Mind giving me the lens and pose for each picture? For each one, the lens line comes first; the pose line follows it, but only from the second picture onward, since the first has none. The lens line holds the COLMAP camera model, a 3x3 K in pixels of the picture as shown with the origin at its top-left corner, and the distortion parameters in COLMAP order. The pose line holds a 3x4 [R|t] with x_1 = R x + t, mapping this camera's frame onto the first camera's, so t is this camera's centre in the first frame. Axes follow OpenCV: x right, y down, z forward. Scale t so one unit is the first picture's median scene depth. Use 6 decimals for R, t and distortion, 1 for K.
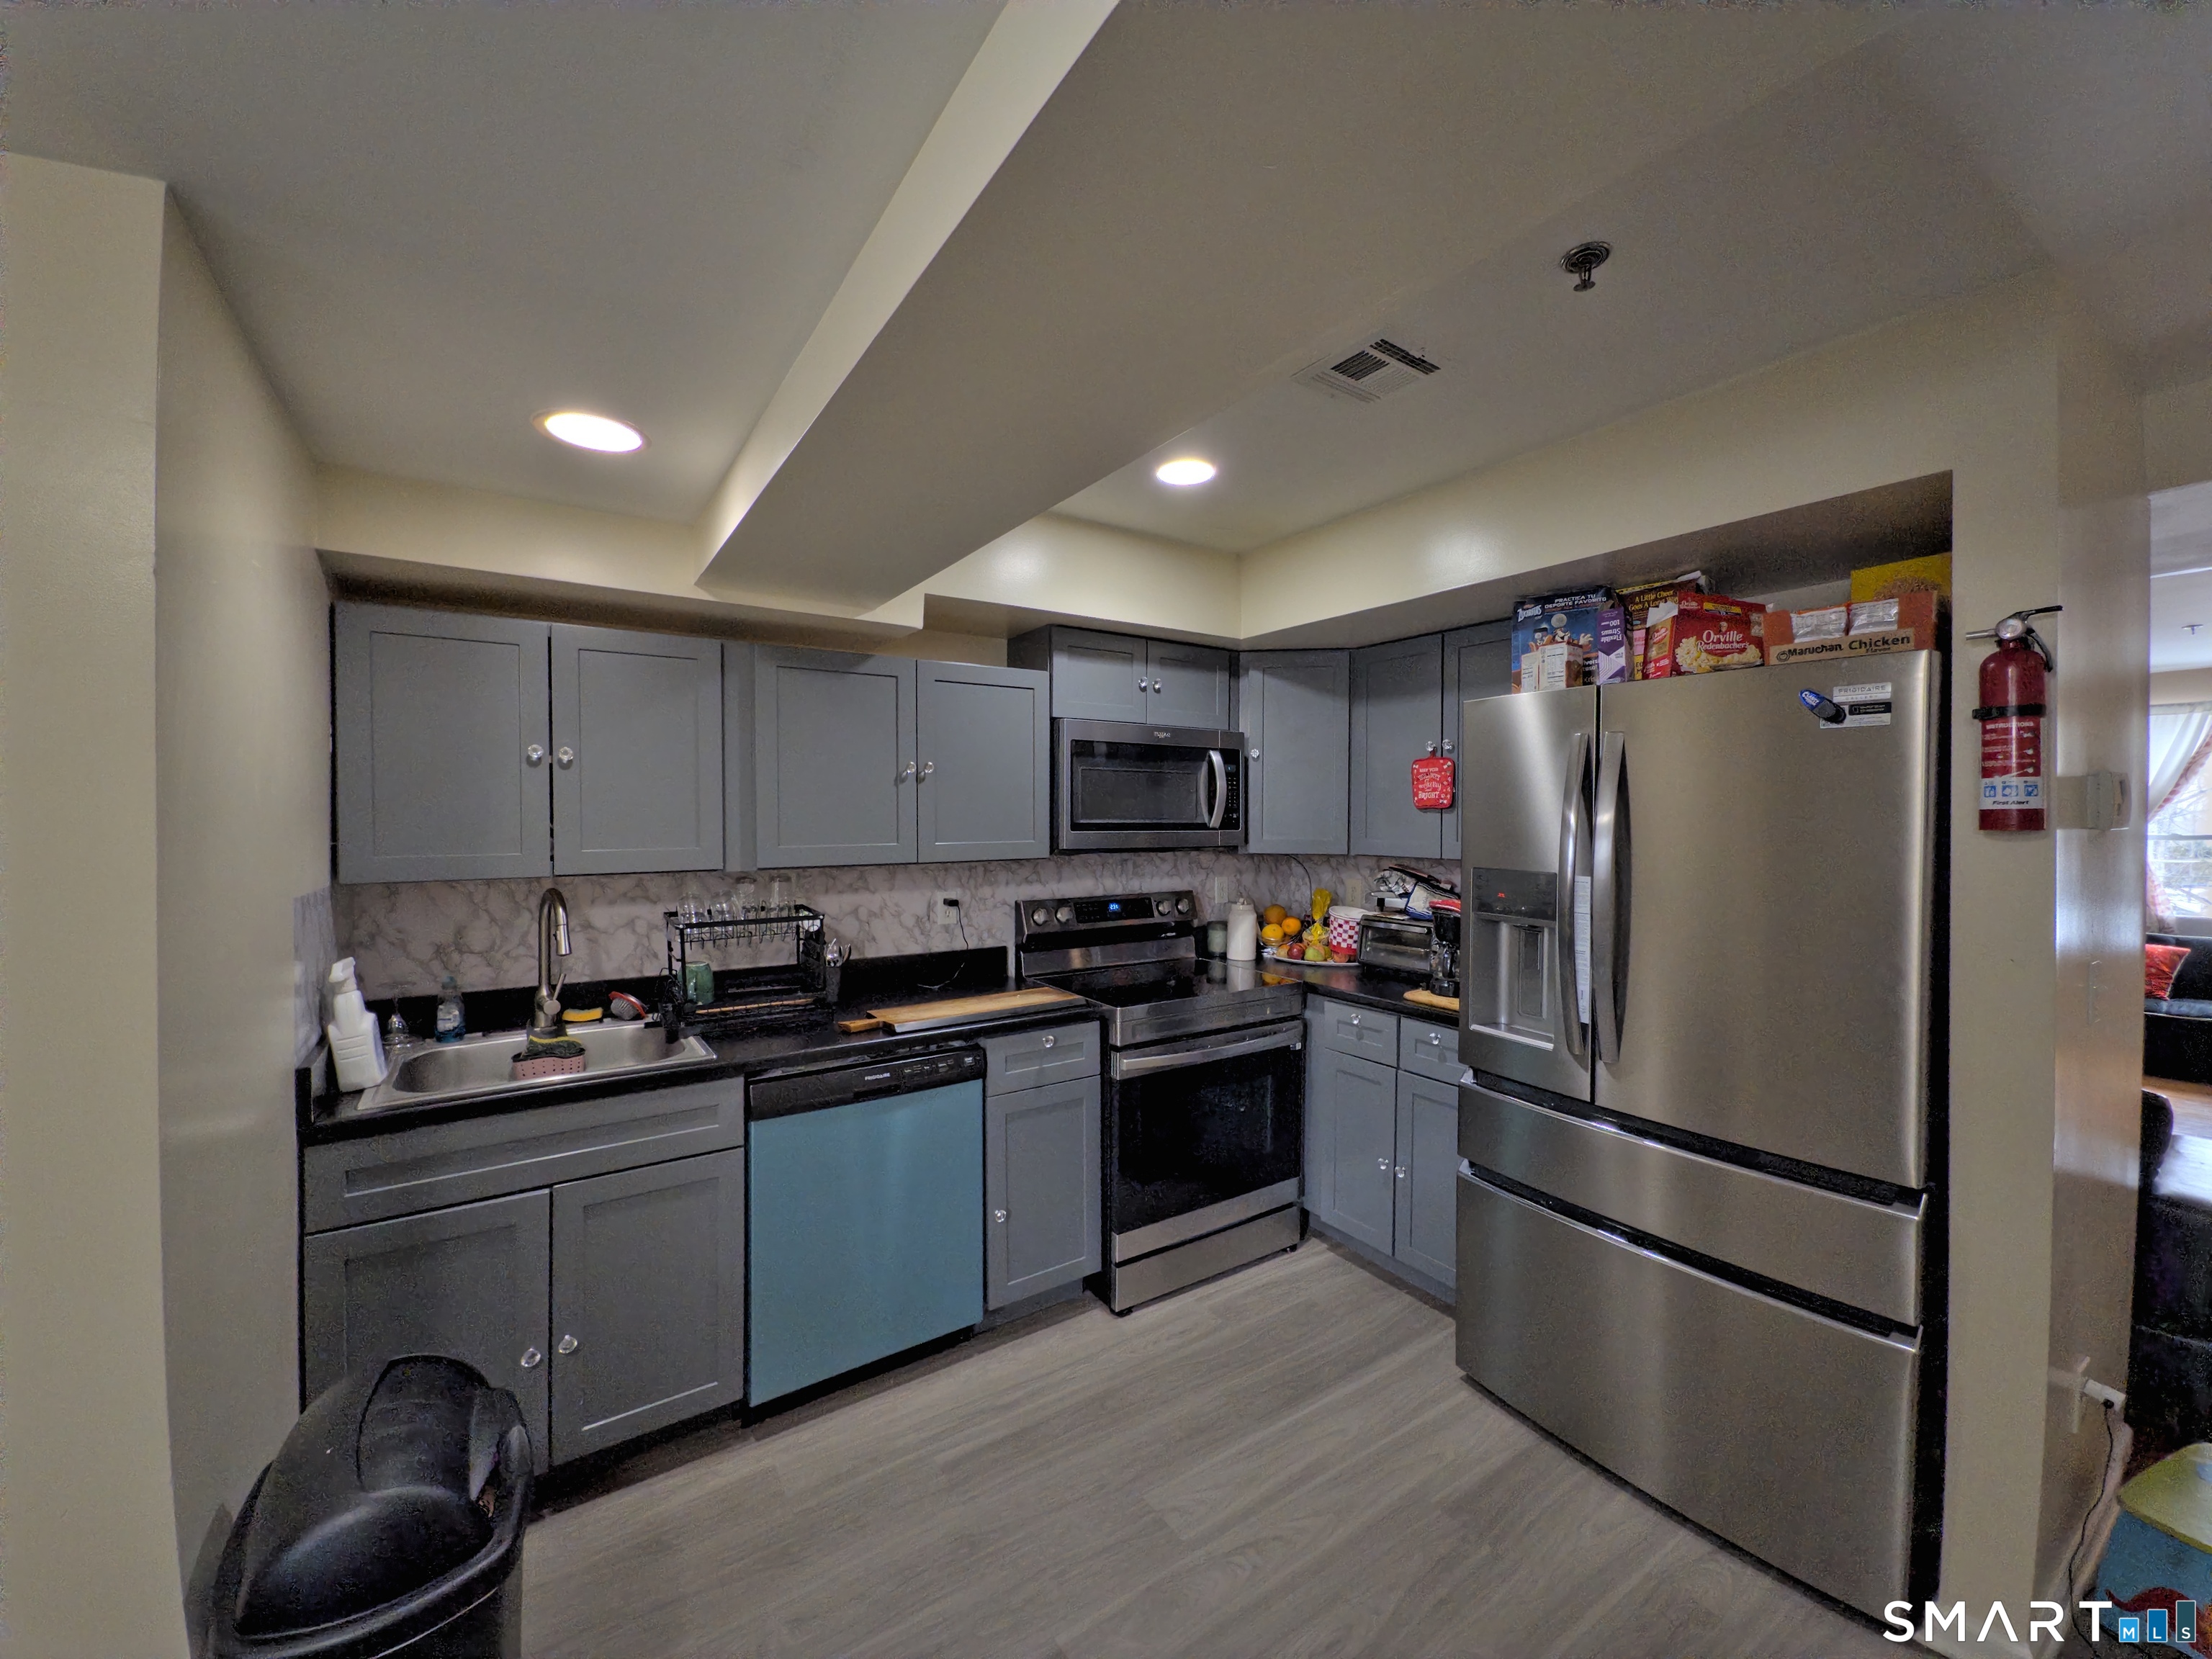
lens RADIAL K [[869.3, 0, 1100.0], [0, 869.3, 827.2], [0, 0, 1]] dist [-0.004683, 0.001246]
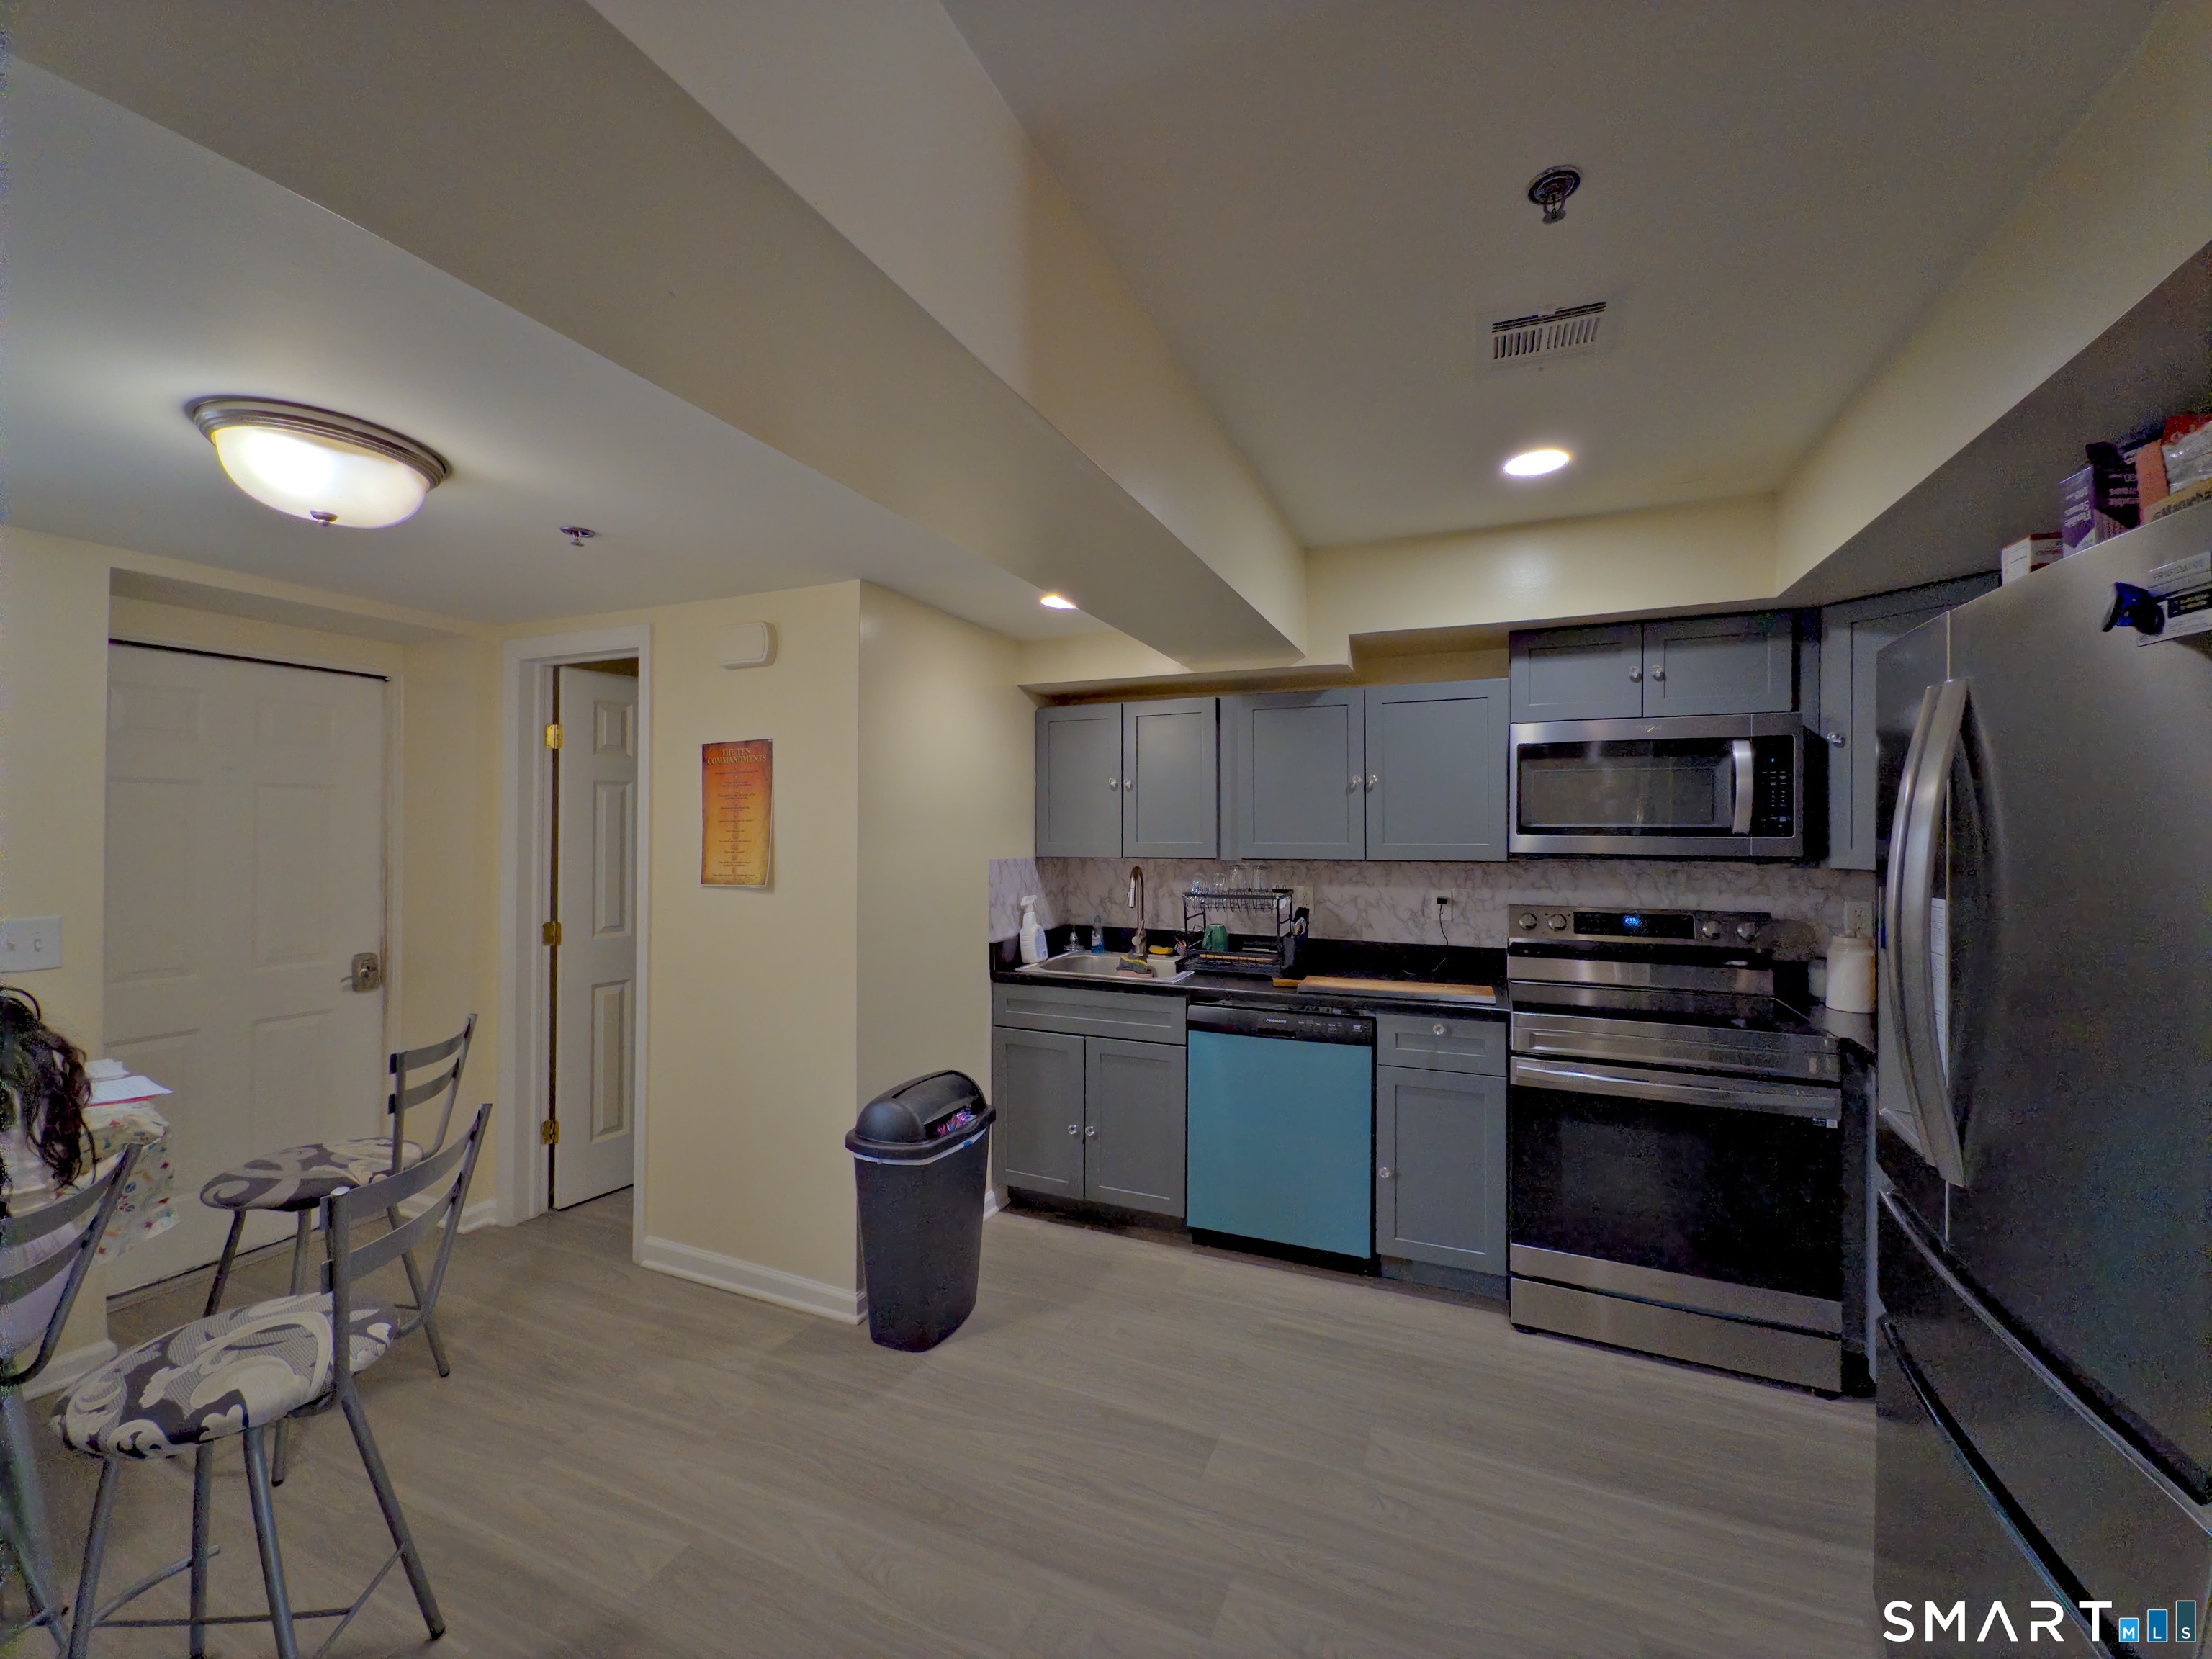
lens RADIAL K [[869.3, 0, 1113.3], [0, 869.3, 820.9], [0, 0, 1]] dist [-0.004683, 0.001246]
pose [[0.539533, -0.008650, -0.841920, 0.605905], [-0.011716, 0.999773, -0.017780, 0.013038], [0.841883, 0.019457, 0.539310, 0.076982]]
